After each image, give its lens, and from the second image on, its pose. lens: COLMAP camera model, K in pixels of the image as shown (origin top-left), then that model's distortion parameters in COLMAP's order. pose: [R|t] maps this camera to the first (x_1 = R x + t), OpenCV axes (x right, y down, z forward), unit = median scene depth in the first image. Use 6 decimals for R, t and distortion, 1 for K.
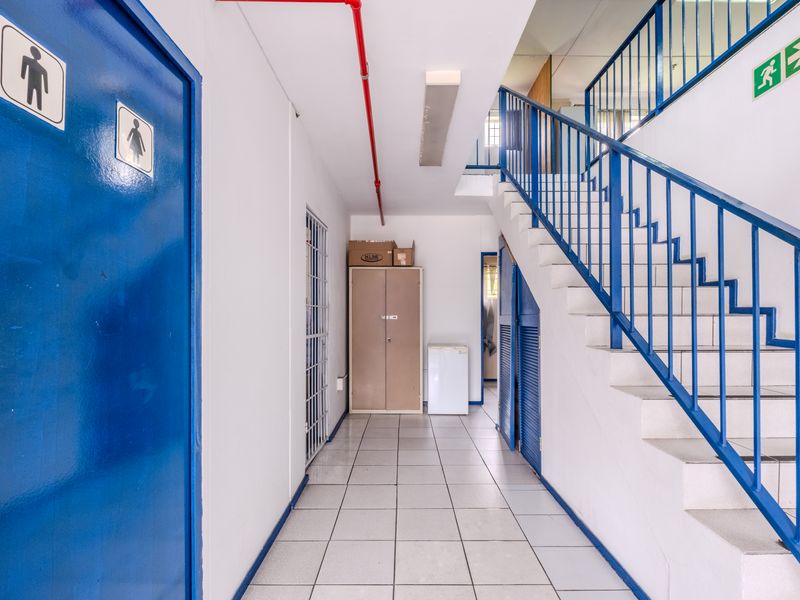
lens RADIAL K [[397.2, 0, 400.6], [0, 397.2, 322.9], [0, 0, 1]] dist [-0.000319, -0.000255]
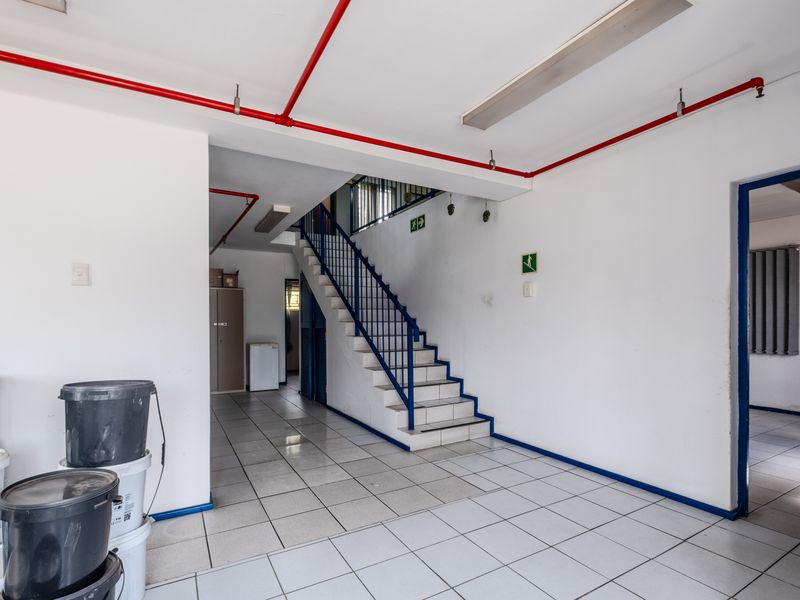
lens RADIAL K [[397.2, 0, 400.6], [0, 397.2, 322.9], [0, 0, 1]] dist [-0.000319, -0.000255]
pose [[0.864389, 0.008568, 0.502750, -0.227028], [0.006484, 0.999582, -0.028184, 0.030808], [-0.502781, 0.027622, 0.863972, -0.636842]]
